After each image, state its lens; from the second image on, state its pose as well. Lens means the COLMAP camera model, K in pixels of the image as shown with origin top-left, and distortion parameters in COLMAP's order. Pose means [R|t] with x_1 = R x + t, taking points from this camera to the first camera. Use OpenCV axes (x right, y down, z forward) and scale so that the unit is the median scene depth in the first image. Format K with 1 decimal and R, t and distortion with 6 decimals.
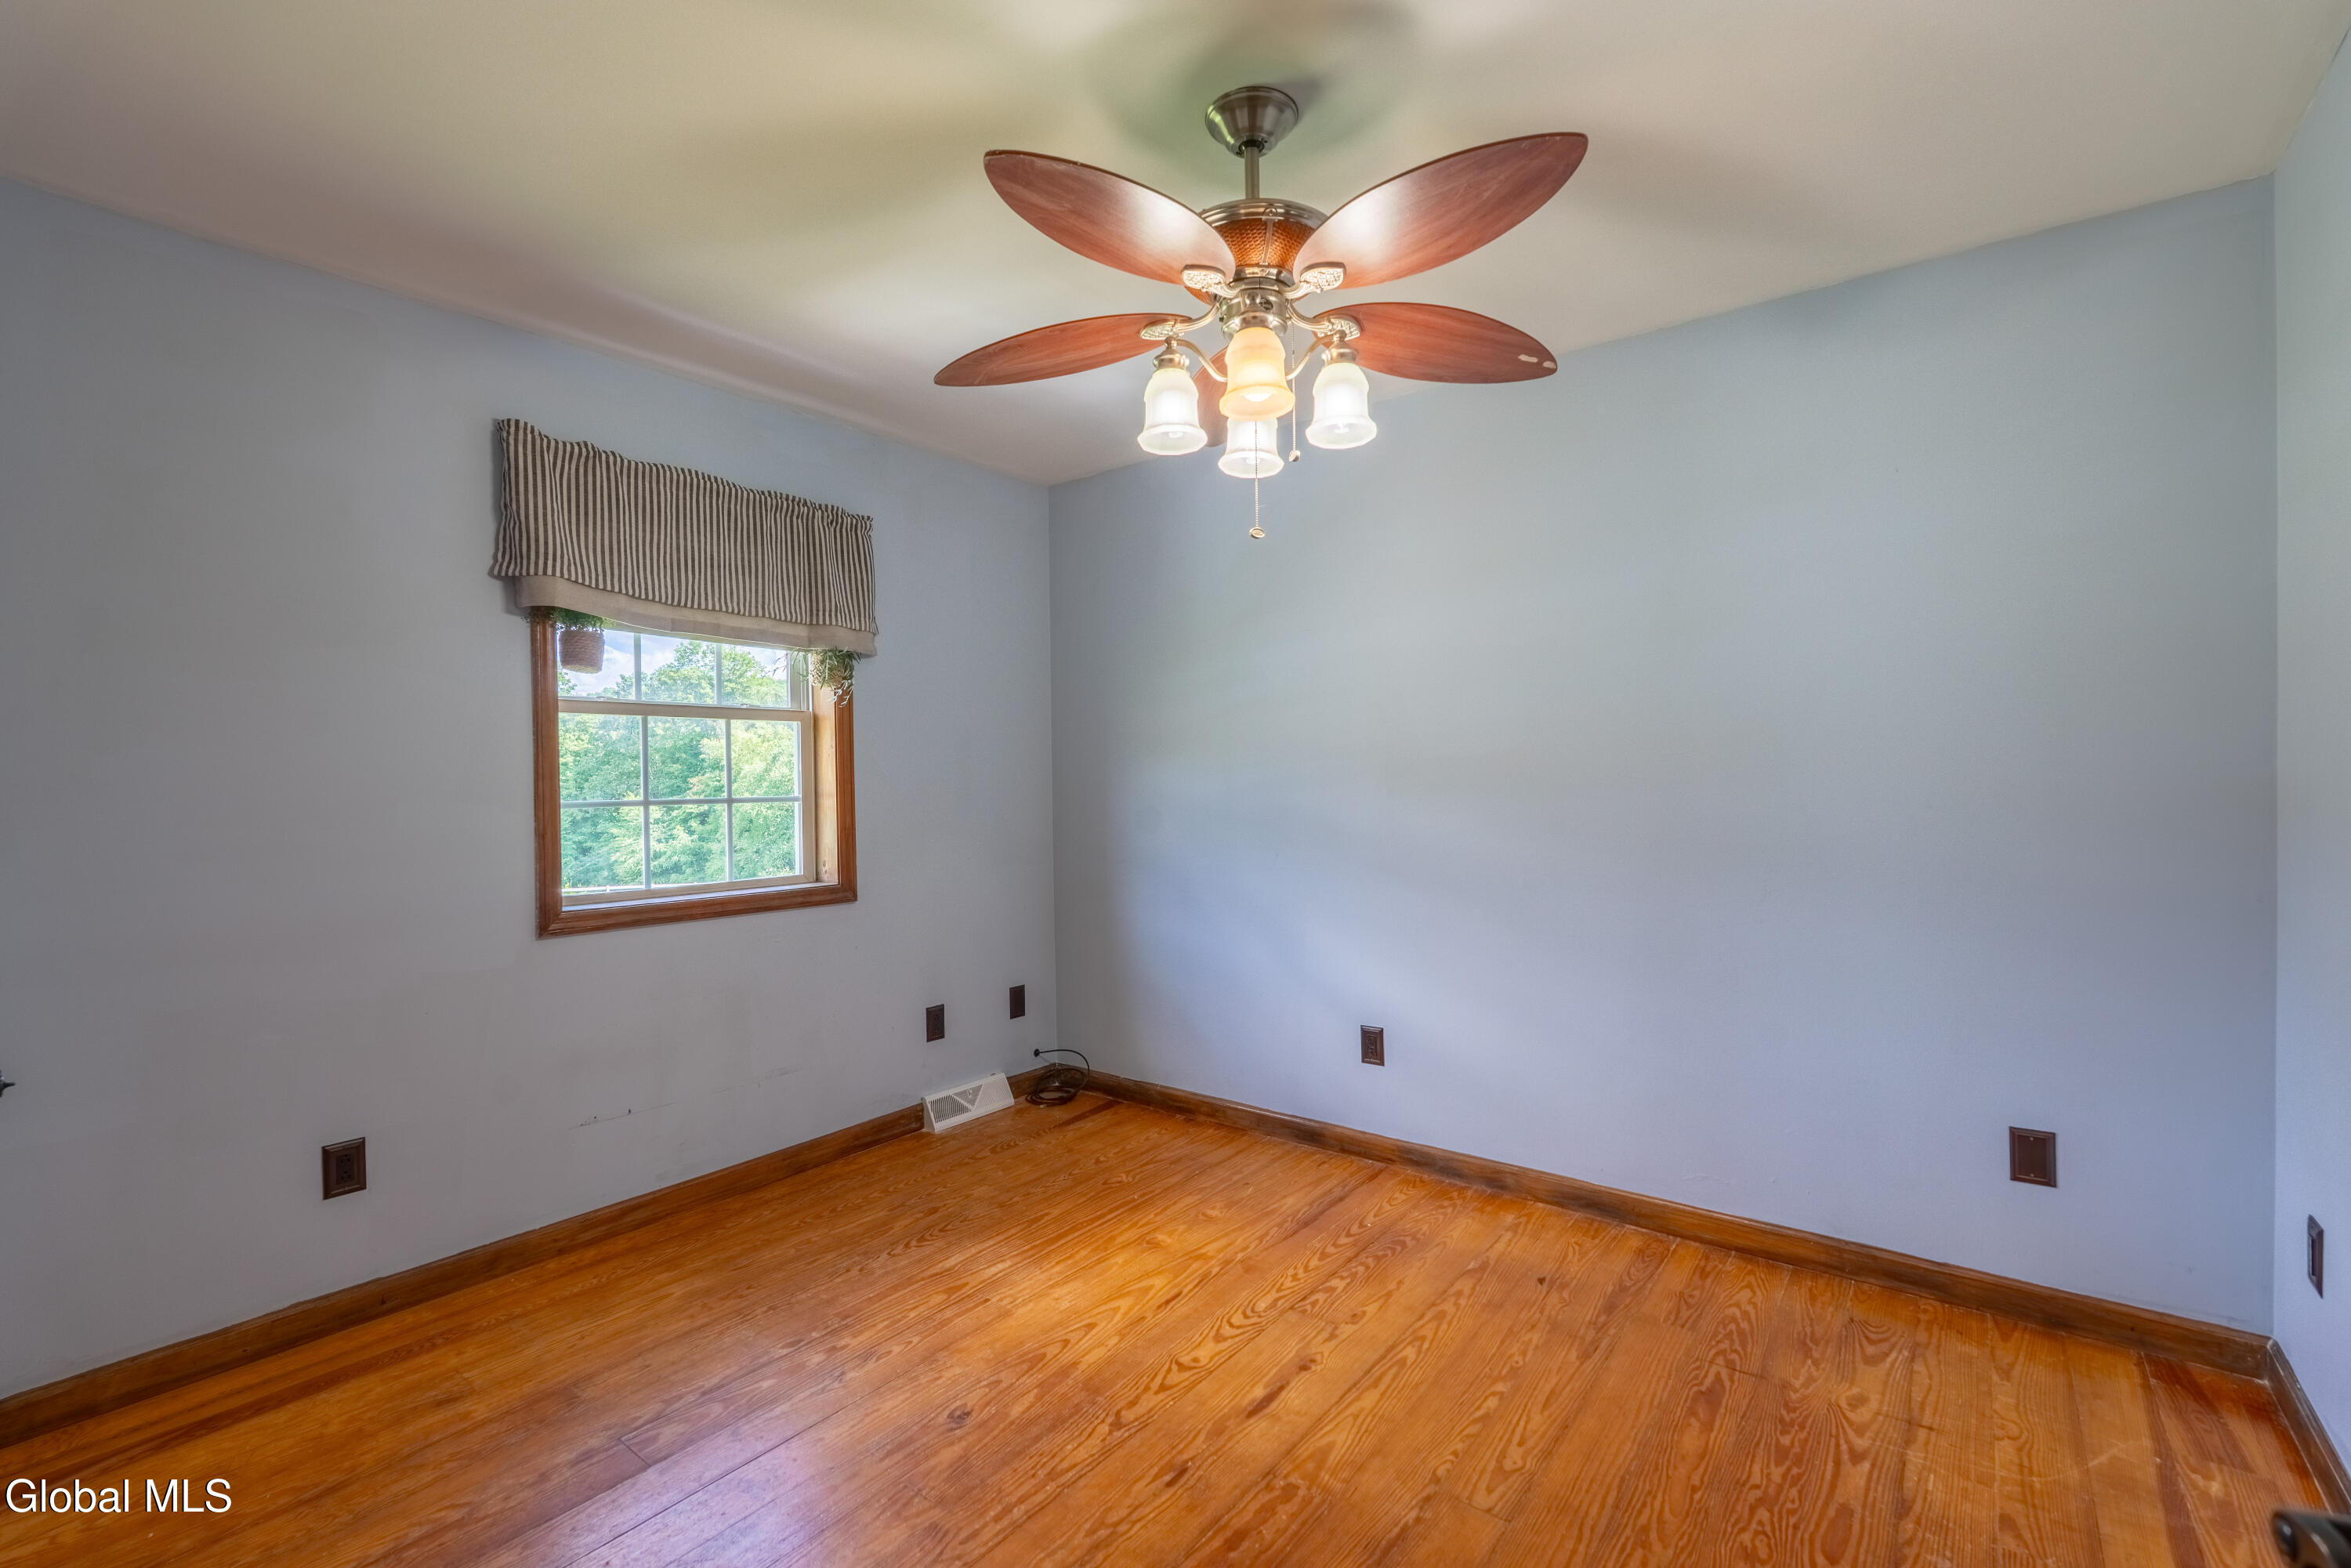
lens RADIAL K [[1025.8, 0, 1167.4], [0, 1025.8, 794.7], [0, 0, 1]] dist [-0.007569, 0.000590]
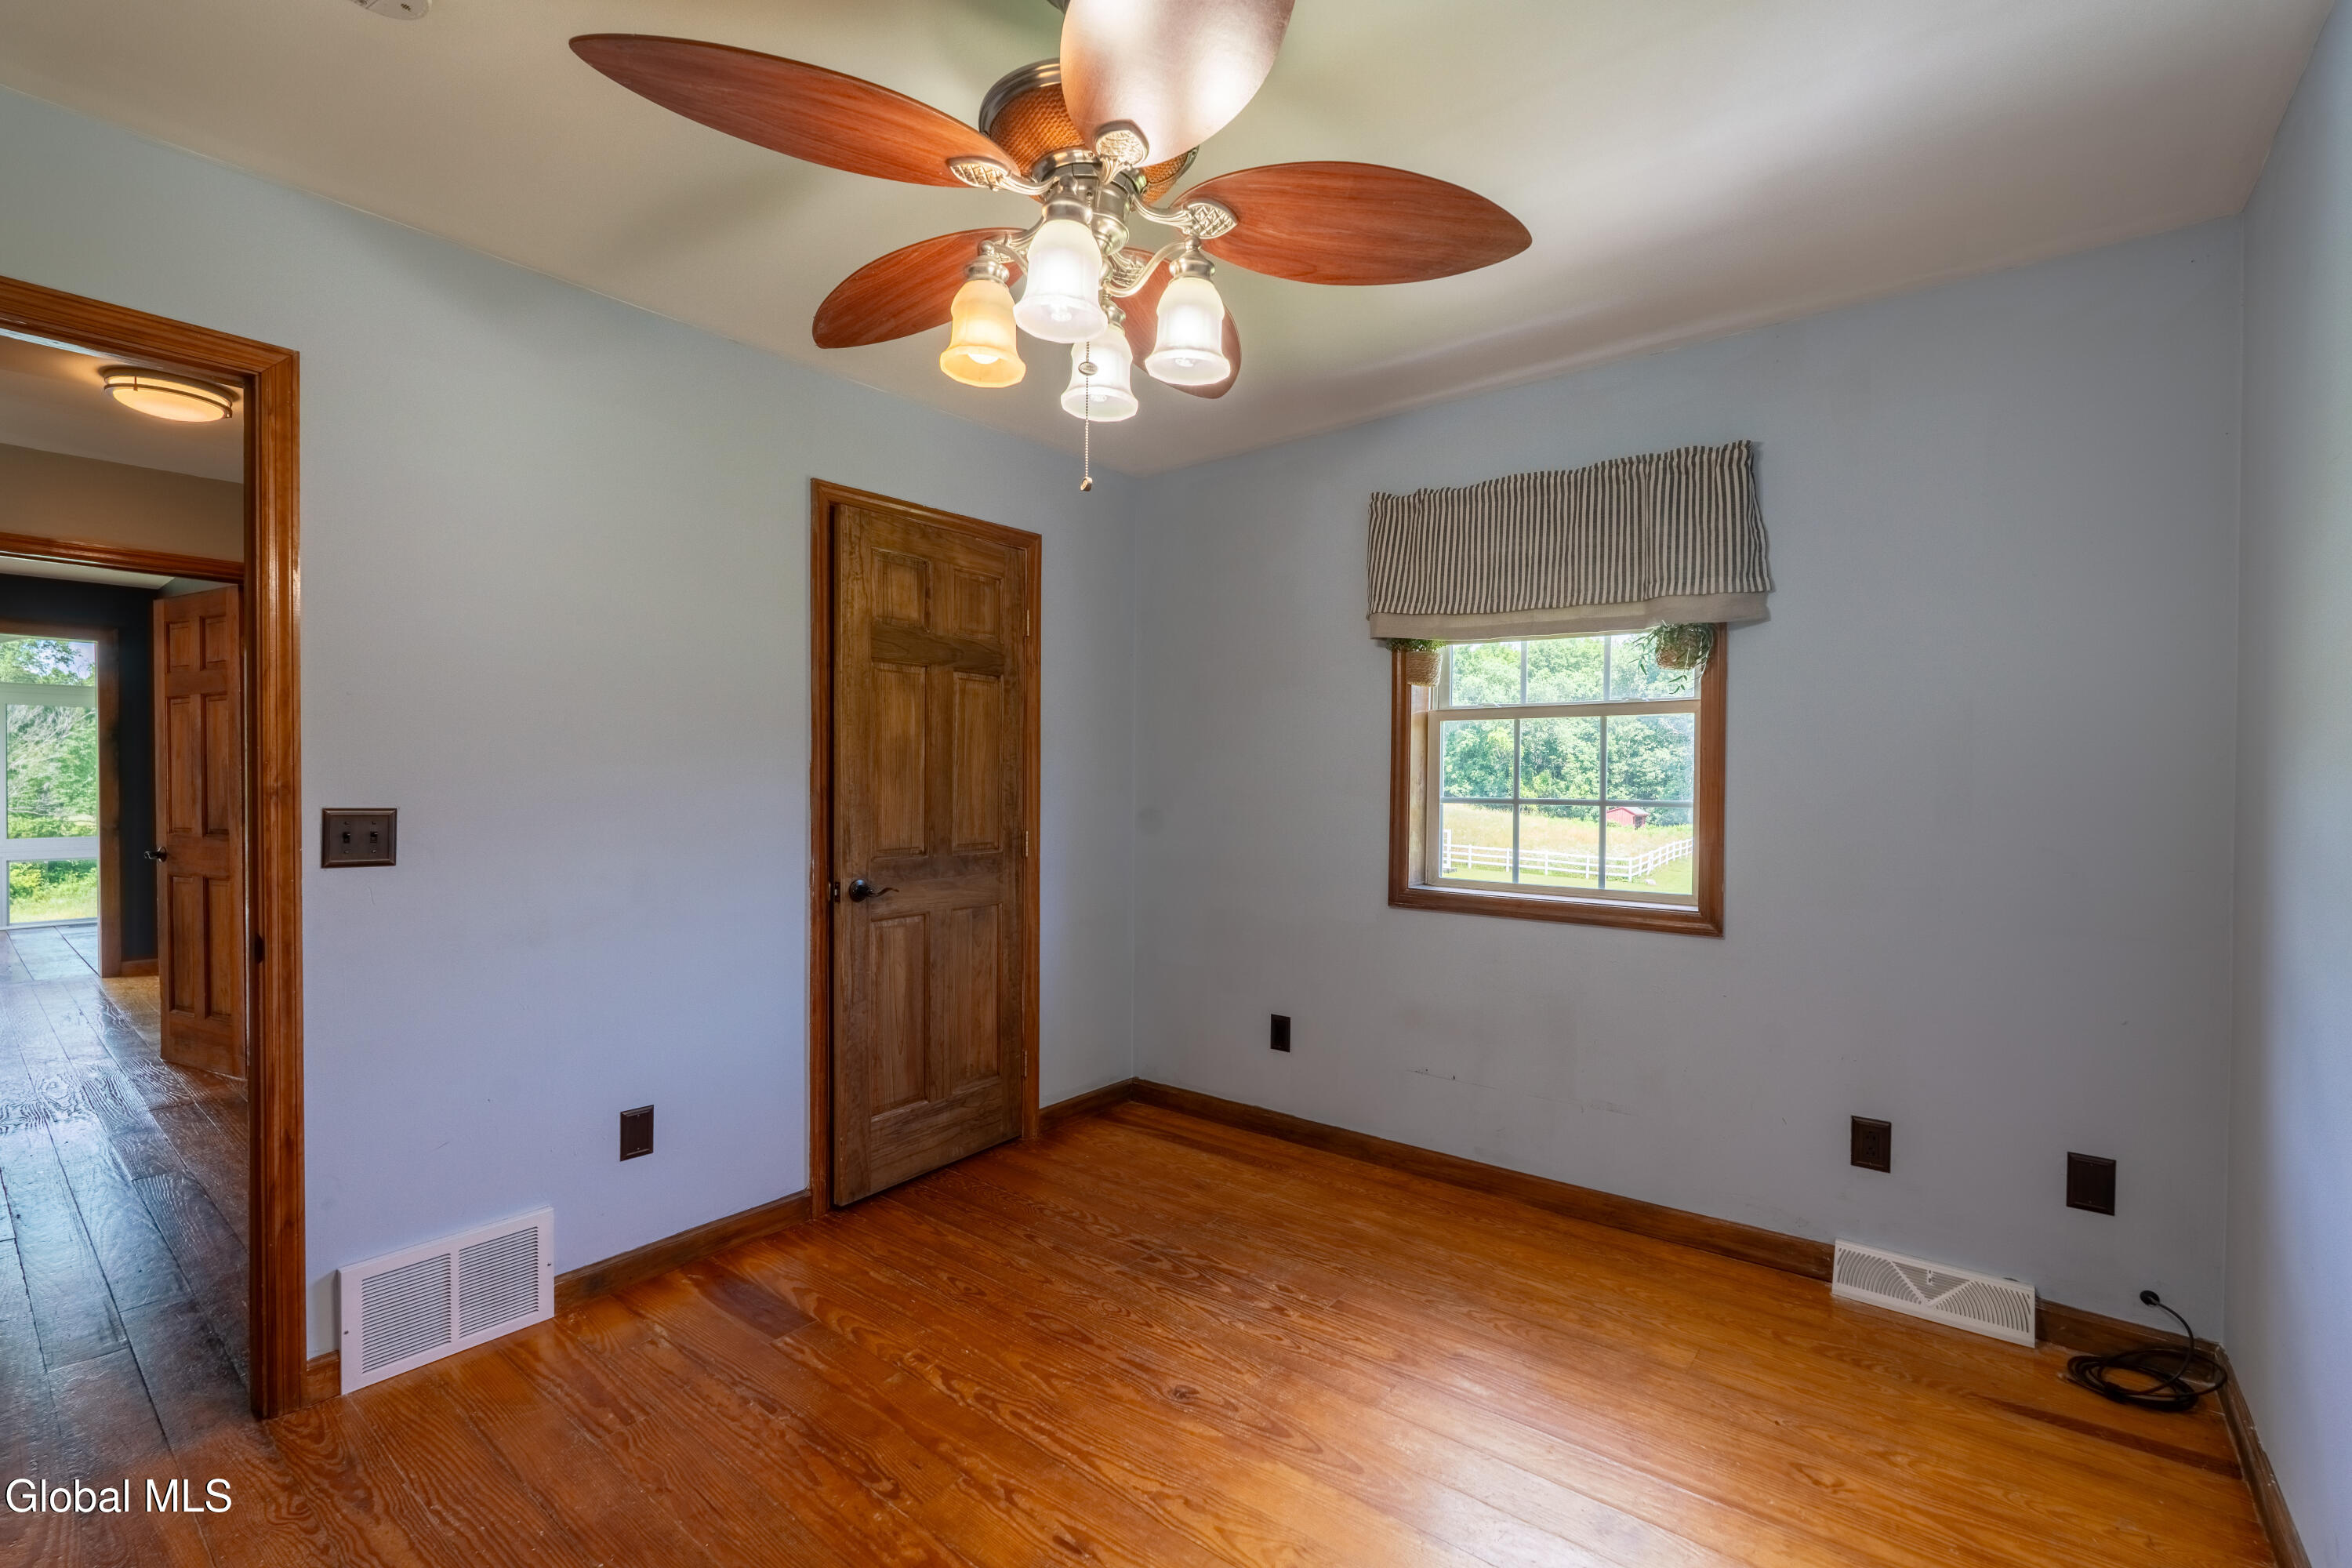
lens RADIAL K [[1026.3, 0, 1167.9], [0, 1026.3, 794.7], [0, 0, 1]] dist [-0.007569, 0.000590]
pose [[-0.014366, 0.030730, -0.999424, 0.518882], [-0.021548, 0.999286, 0.031035, -0.022496], [0.999665, 0.021981, -0.013694, 0.621500]]
